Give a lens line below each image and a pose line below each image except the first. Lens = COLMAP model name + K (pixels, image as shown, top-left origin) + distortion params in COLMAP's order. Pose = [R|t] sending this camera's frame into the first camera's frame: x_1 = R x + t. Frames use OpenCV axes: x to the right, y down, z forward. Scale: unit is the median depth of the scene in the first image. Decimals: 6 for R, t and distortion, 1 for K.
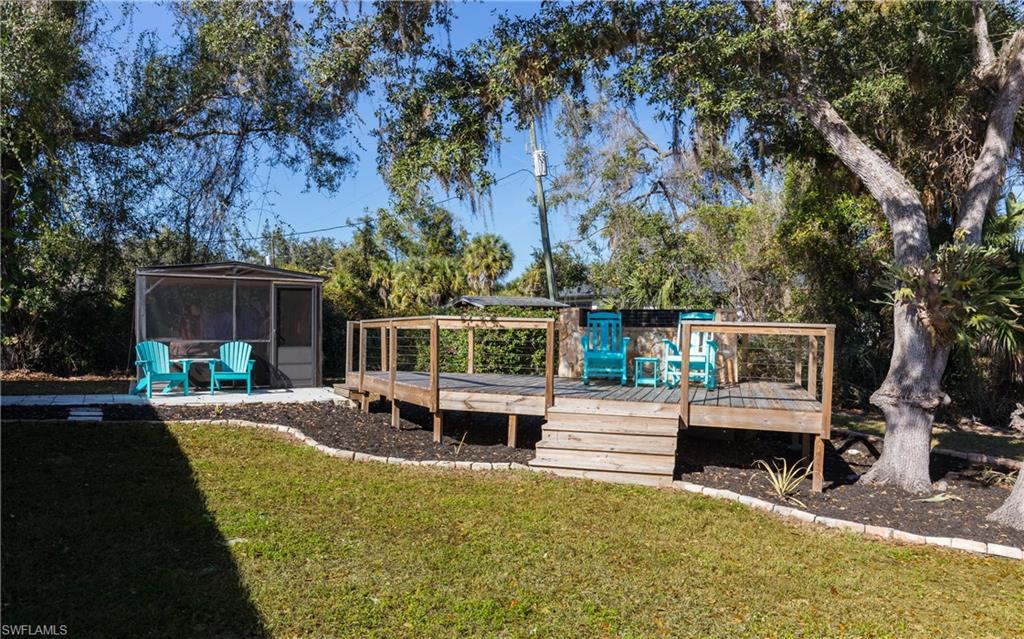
lens RADIAL K [[718.9, 0, 512.3], [0, 718.9, 319.5], [0, 0, 1]] dist [-0.002437, -0.001851]
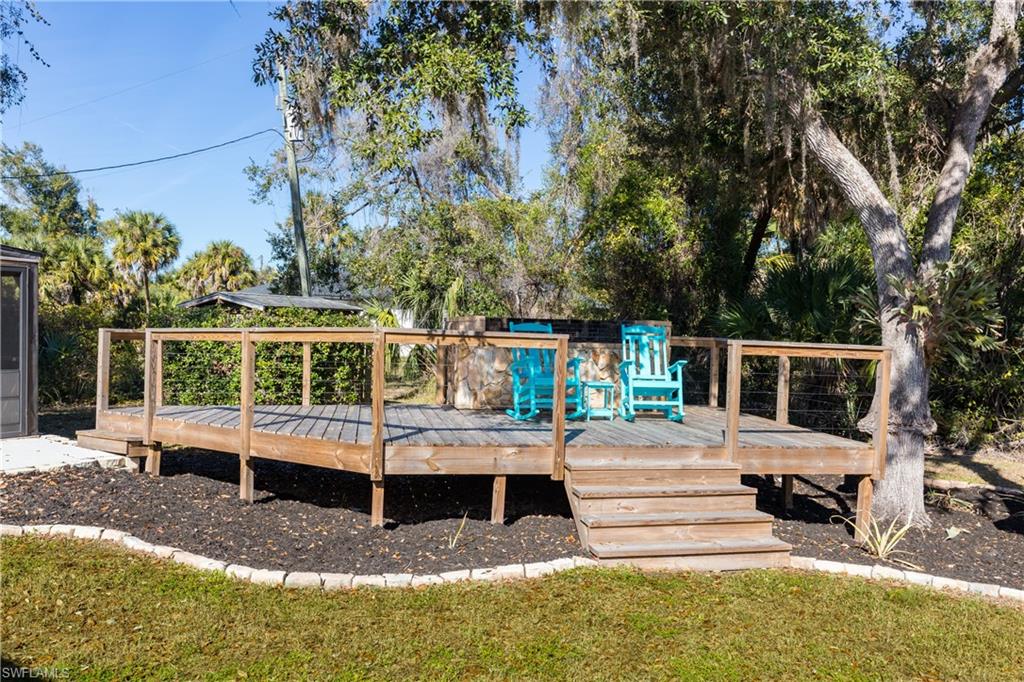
lens RADIAL K [[751.0, 0, 511.8], [0, 751.0, 341.1], [0, 0, 1]] dist [-0.004394, 0.001228]
pose [[0.876233, 0.004497, 0.481867, -0.247244], [-0.017218, 0.999610, 0.021980, -0.007406], [-0.481580, -0.027557, 0.875969, 0.284019]]
